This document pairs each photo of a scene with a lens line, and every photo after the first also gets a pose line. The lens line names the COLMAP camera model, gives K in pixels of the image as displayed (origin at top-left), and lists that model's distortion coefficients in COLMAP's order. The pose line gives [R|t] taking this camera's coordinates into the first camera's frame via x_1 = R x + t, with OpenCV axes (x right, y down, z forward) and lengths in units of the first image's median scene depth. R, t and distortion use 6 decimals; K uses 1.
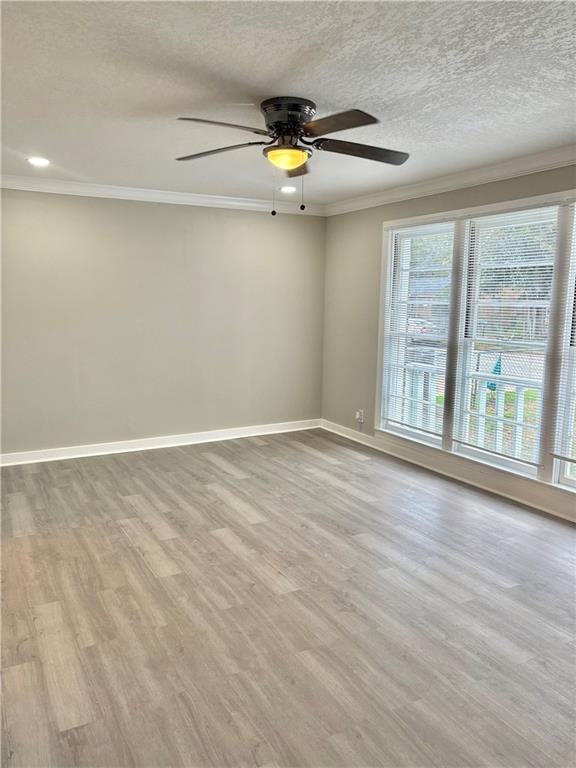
lens RADIAL K [[584.7, 0, 289.2], [0, 584.7, 383.2], [0, 0, 1]] dist [0.053512, -0.058917]
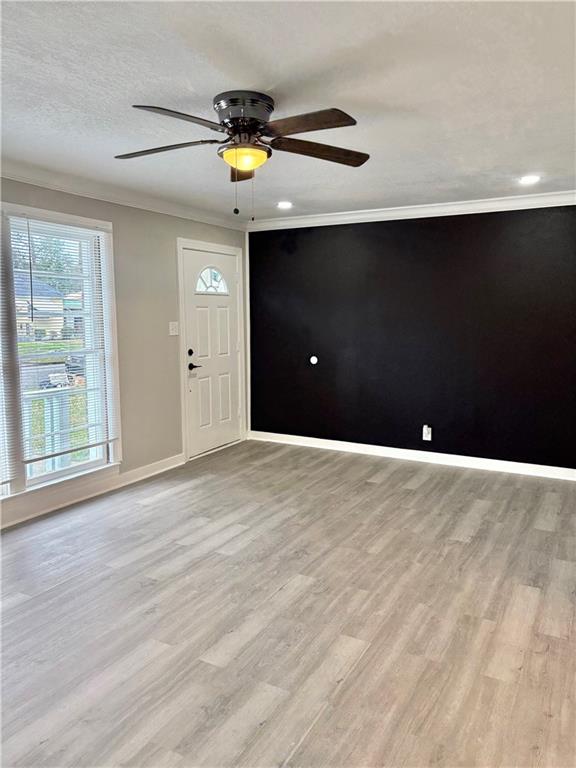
lens RADIAL K [[584.7, 0, 288.6], [0, 584.7, 382.3], [0, 0, 1]] dist [0.053512, -0.058917]
pose [[-0.544766, -0.102975, 0.832242, -0.872654], [0.109618, 0.975172, 0.192414, -0.218534], [-0.831393, 0.196049, -0.519953, 1.551961]]
